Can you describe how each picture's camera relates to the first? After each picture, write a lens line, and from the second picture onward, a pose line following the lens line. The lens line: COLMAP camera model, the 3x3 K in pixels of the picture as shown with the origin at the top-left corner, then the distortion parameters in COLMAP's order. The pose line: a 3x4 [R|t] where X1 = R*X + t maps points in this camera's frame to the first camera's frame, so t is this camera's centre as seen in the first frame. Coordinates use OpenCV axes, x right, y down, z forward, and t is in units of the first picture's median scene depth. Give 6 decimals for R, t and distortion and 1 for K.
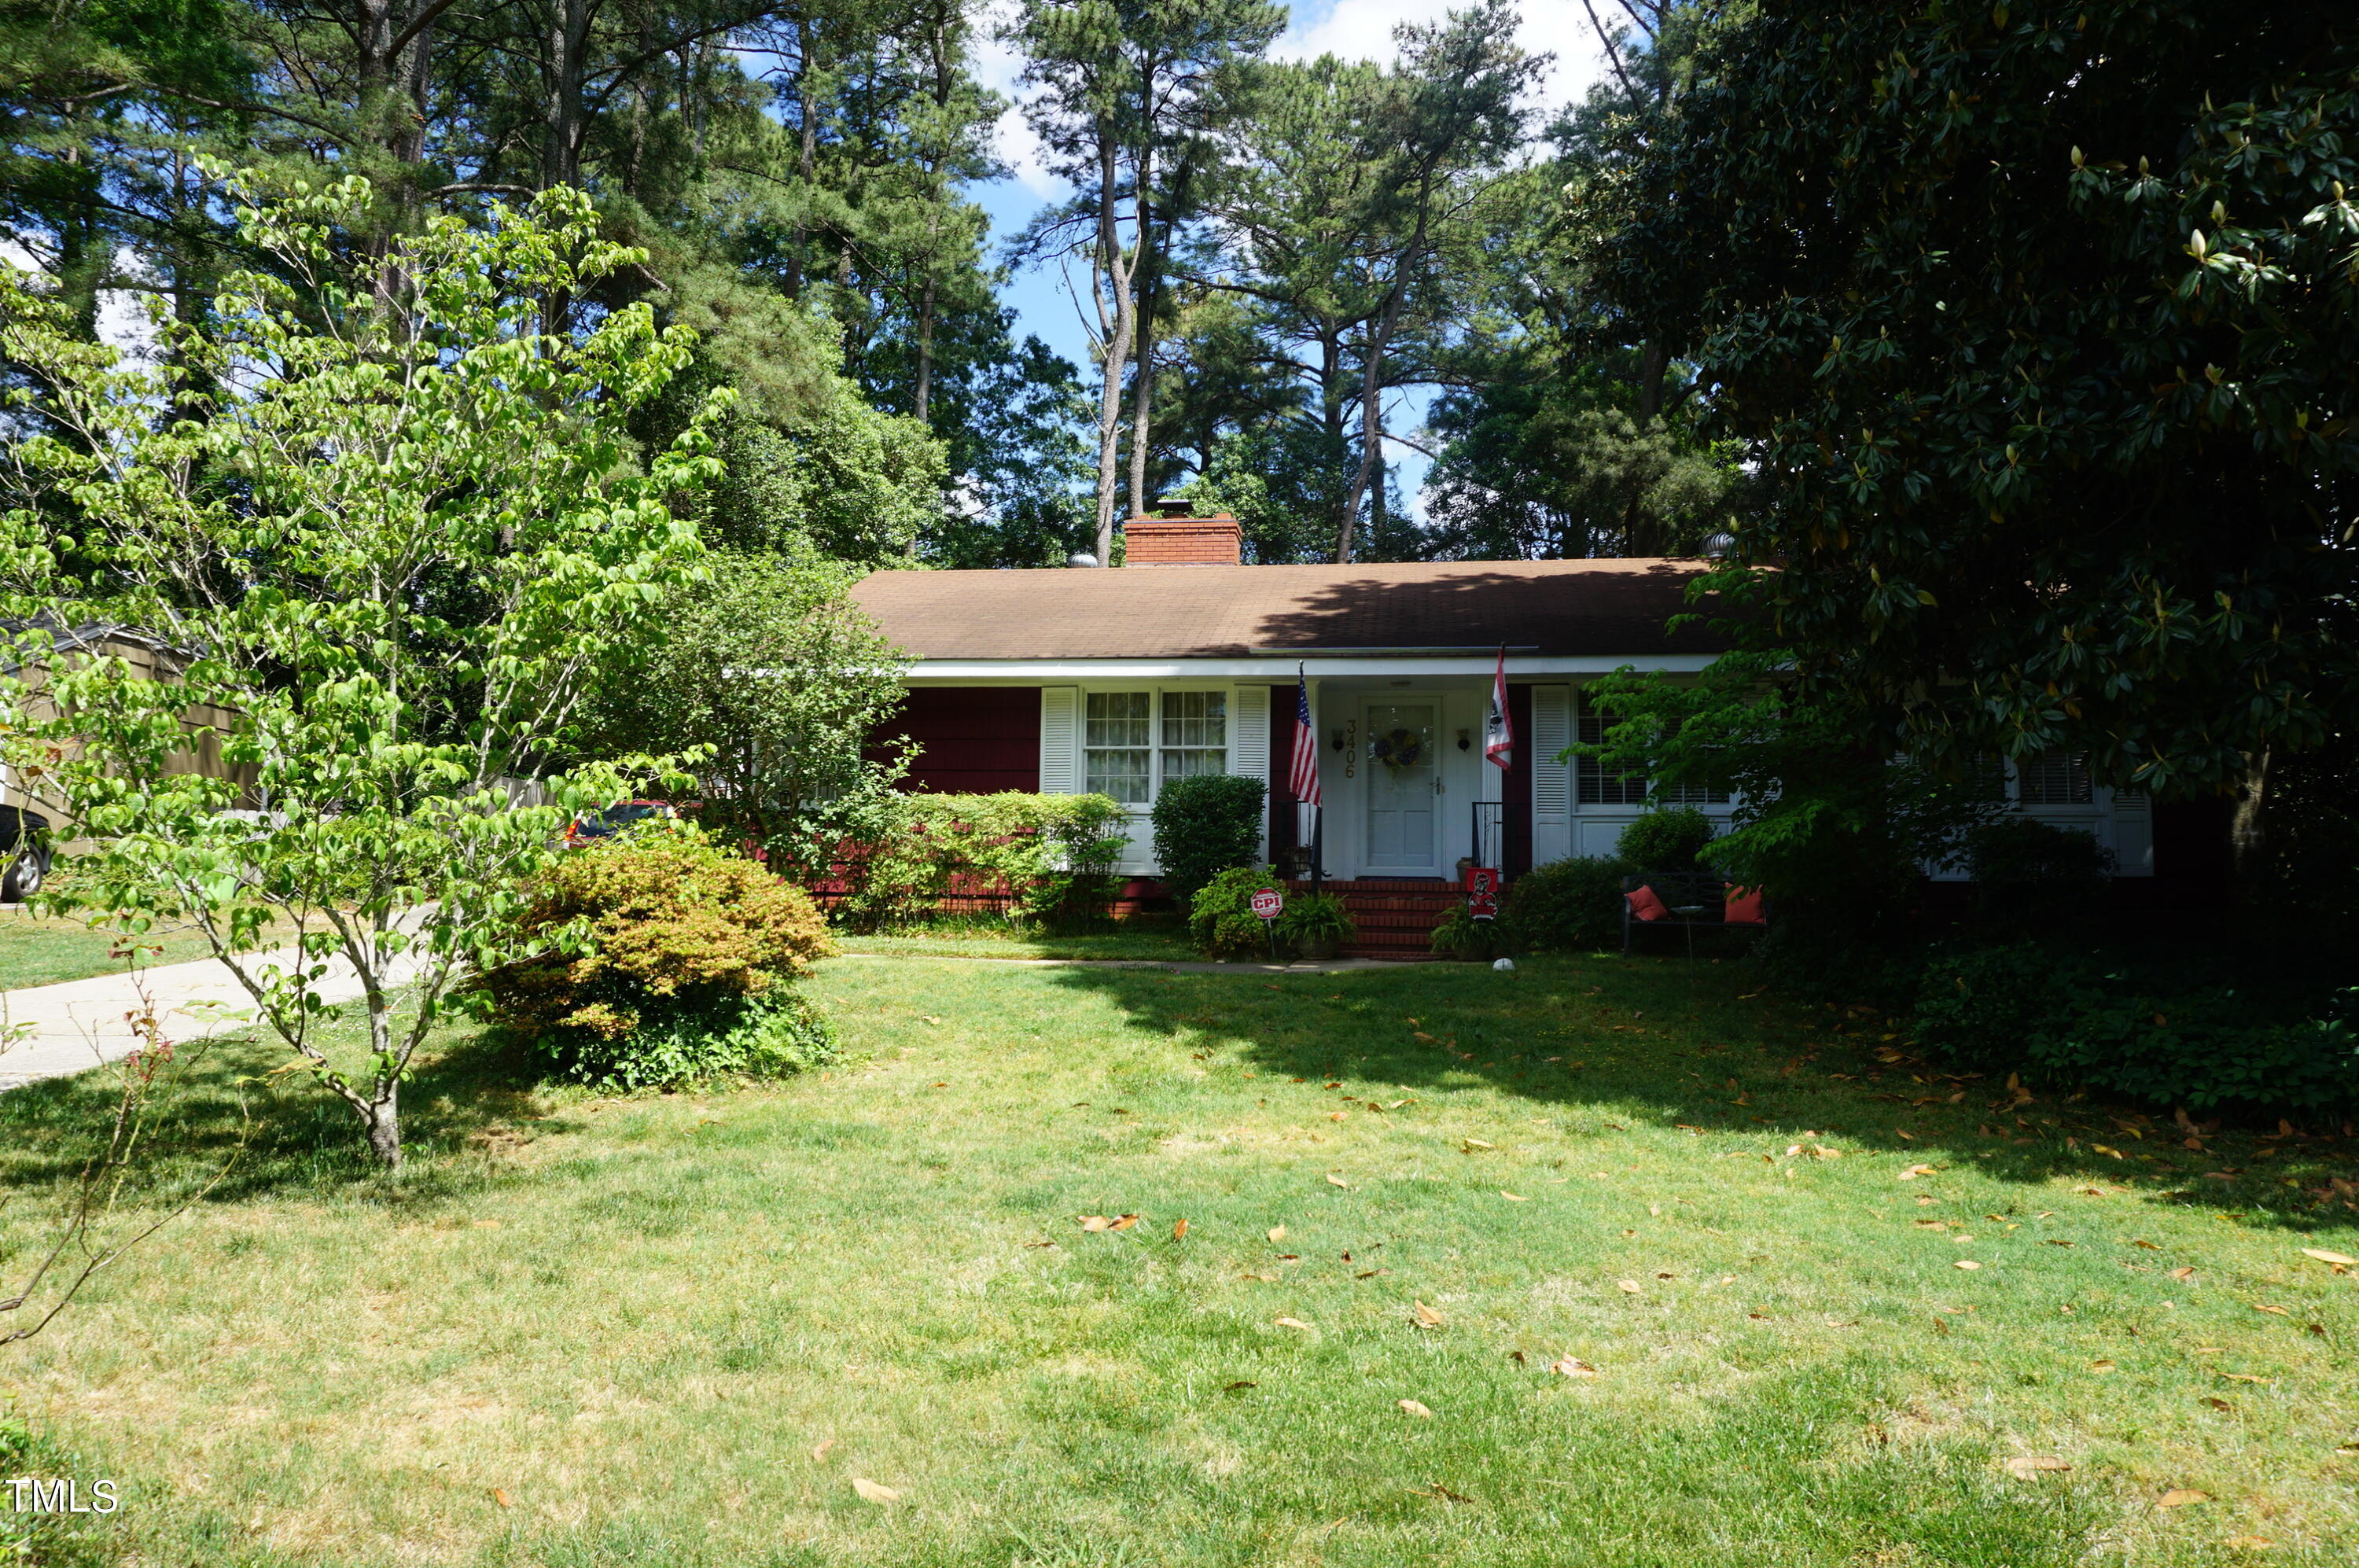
lens RADIAL K [[1576.8, 0, 1179.5], [0, 1576.8, 784.0], [0, 0, 1]] dist [-0.046766, 0.045287]
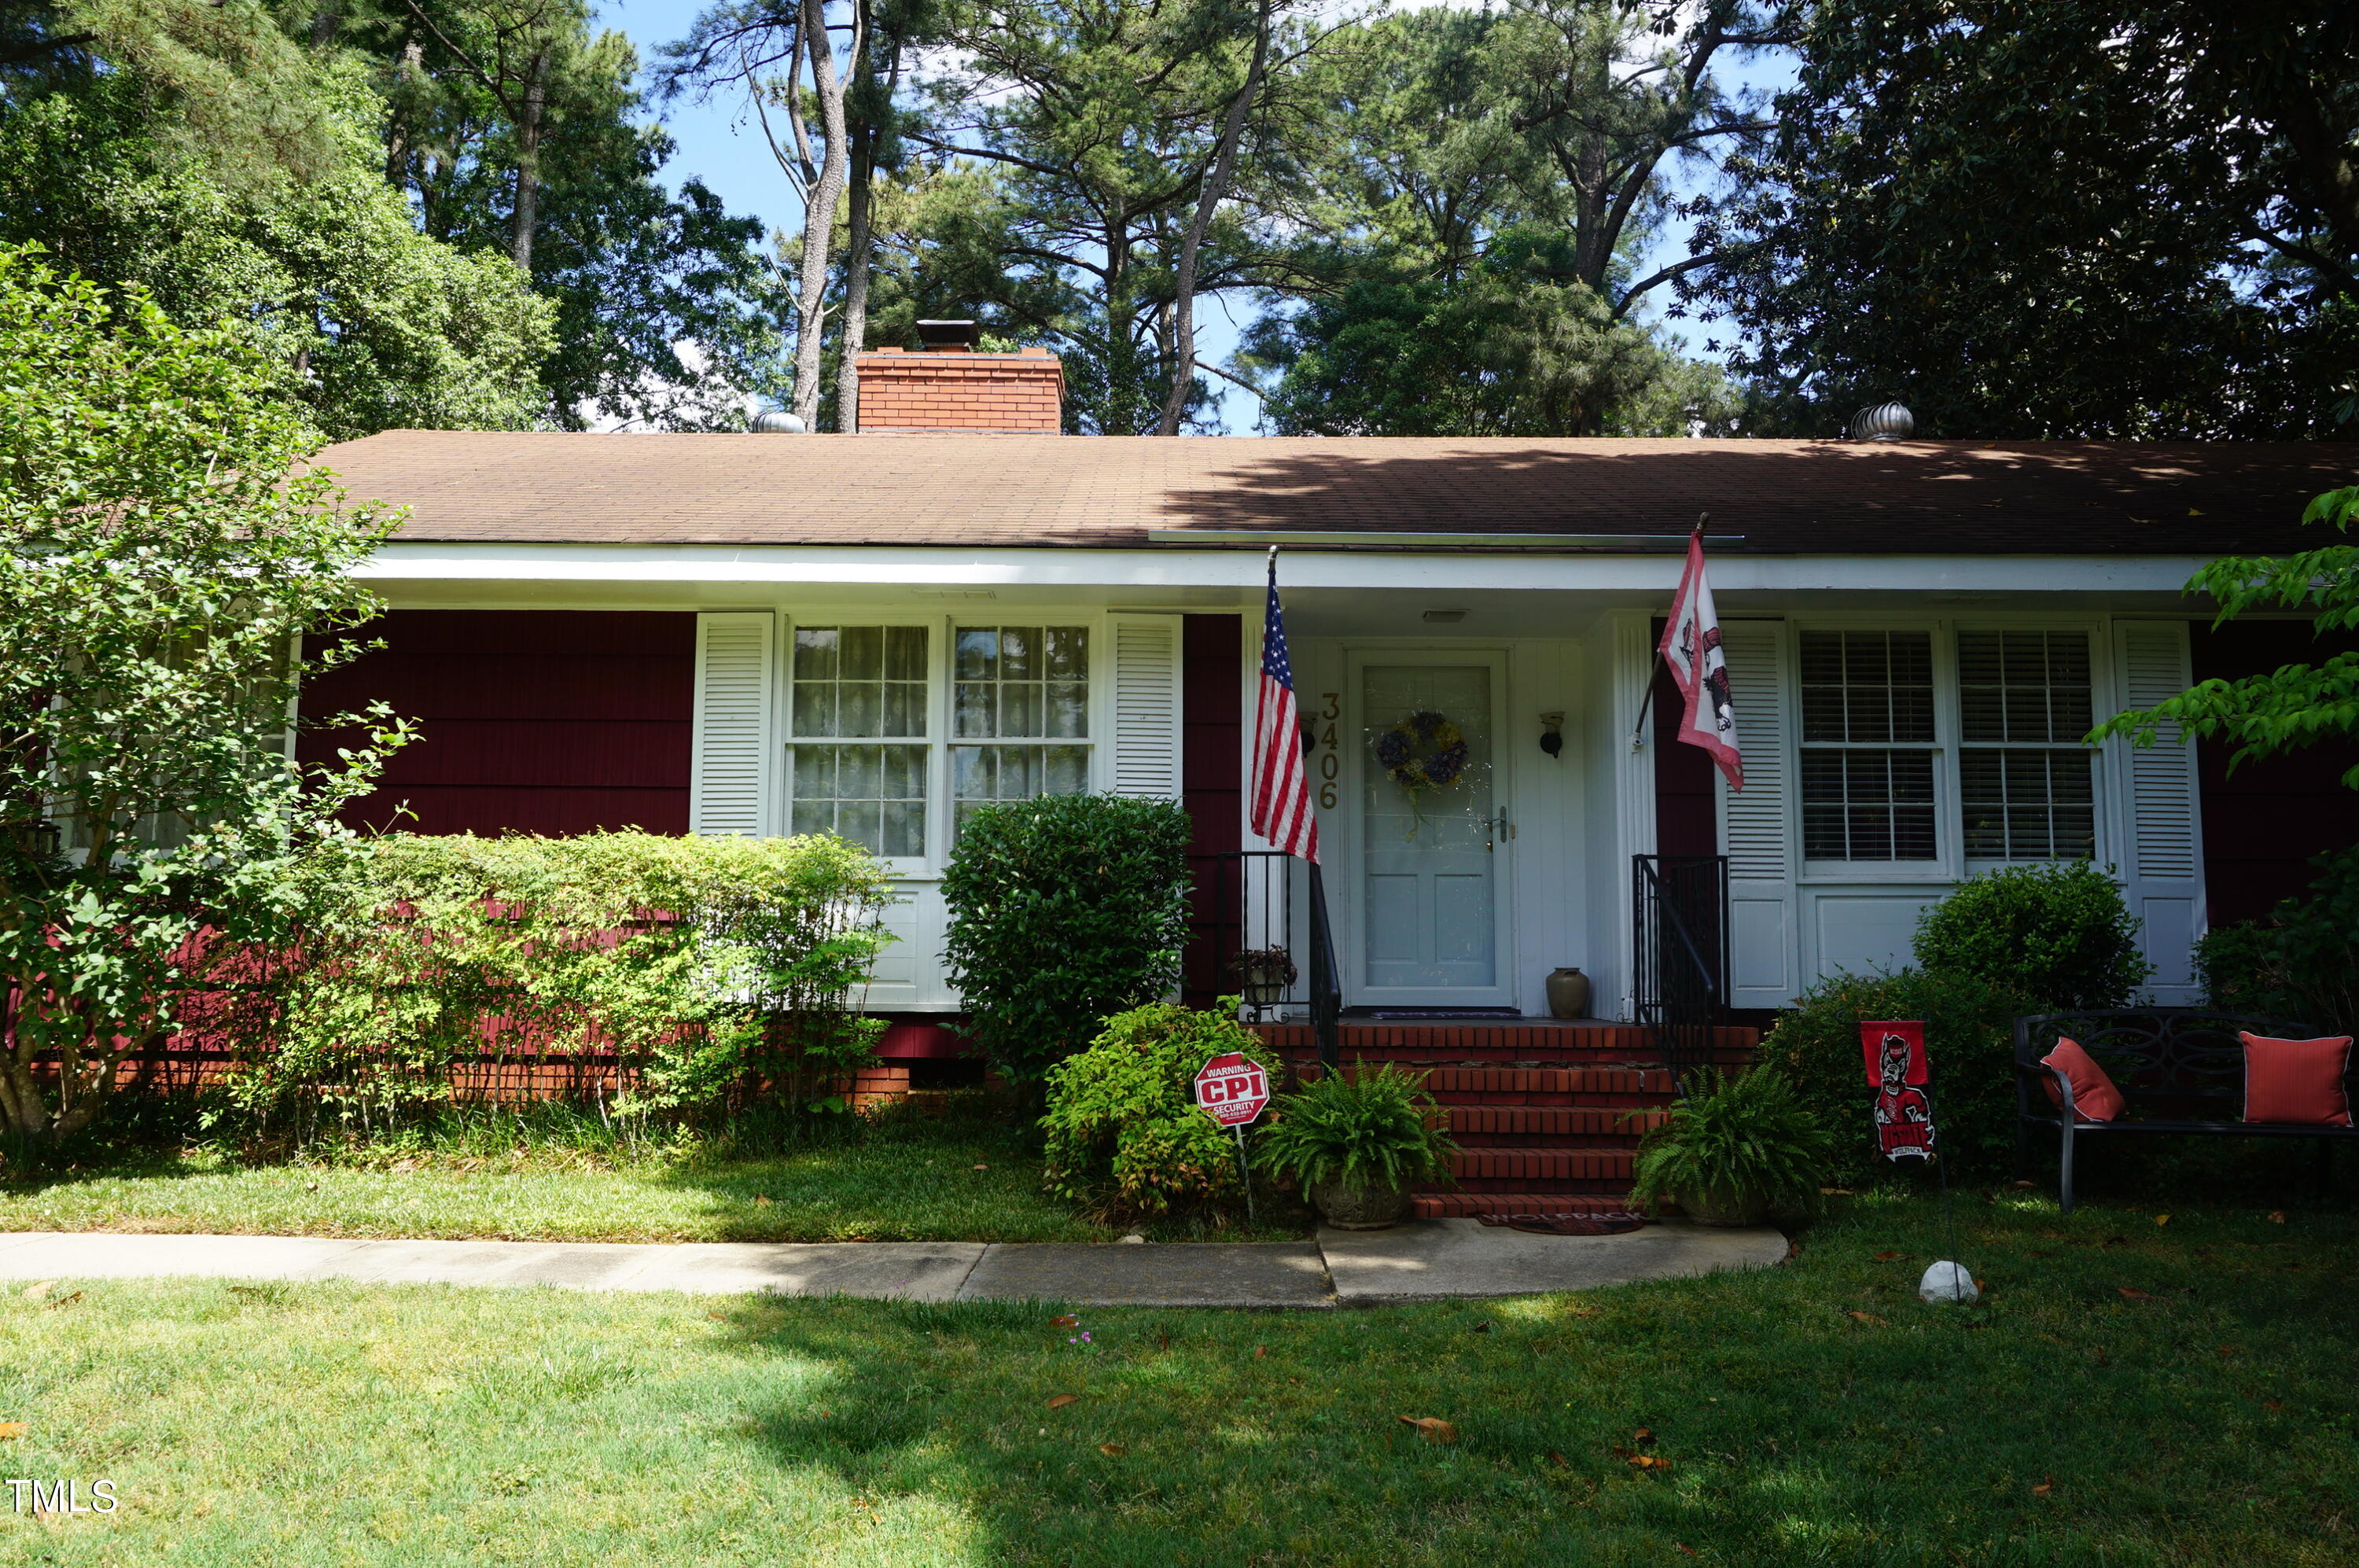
lens RADIAL K [[1897.4, 0, 1179.5], [0, 1897.4, 784.0], [0, 0, 1]] dist [-0.028807, 0.001933]
pose [[0.987487, 0.007923, 0.157503, -0.036382], [-0.002626, 0.999425, -0.033809, 0.009594], [-0.157680, 0.032973, 0.986940, 0.451003]]
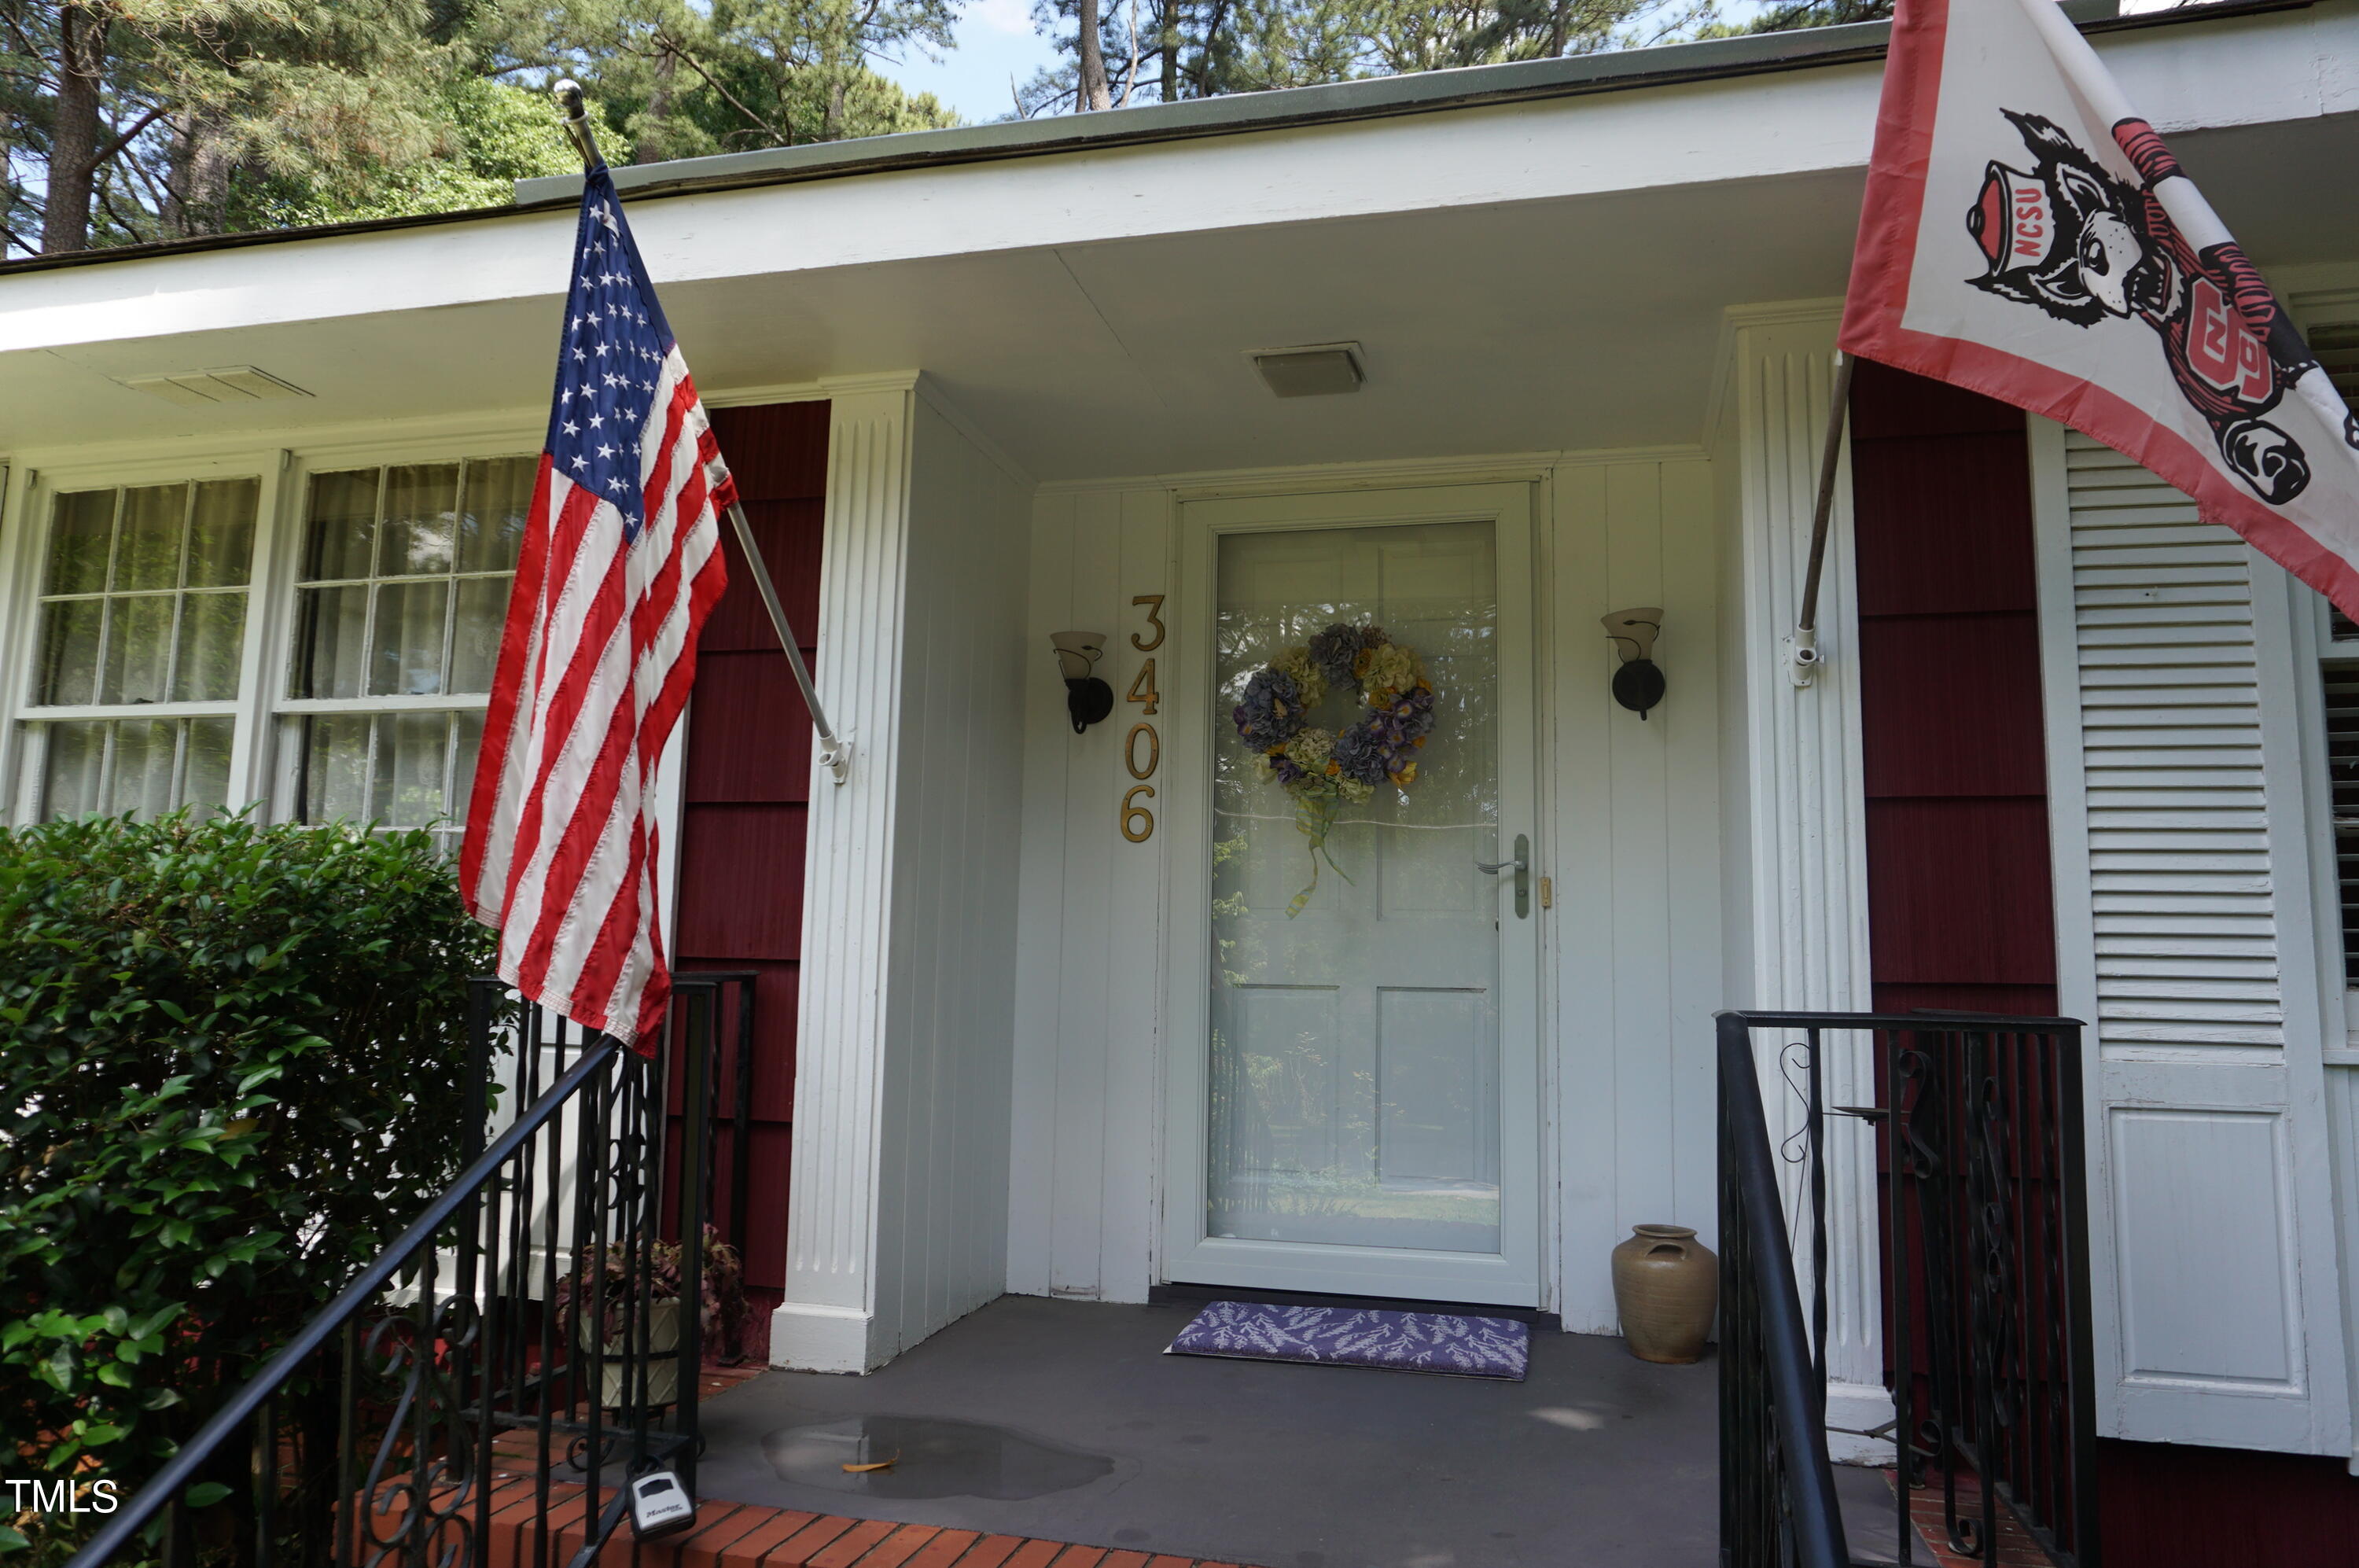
lens RADIAL K [[1576.8, 0, 1179.5], [0, 1576.8, 784.0], [0, 0, 1]] dist [-0.046766, 0.045287]
pose [[0.994884, -0.006400, -0.100824, 0.150457], [0.001652, 0.998888, -0.047115, -0.001698], [0.101013, 0.046707, 0.993788, 0.841530]]
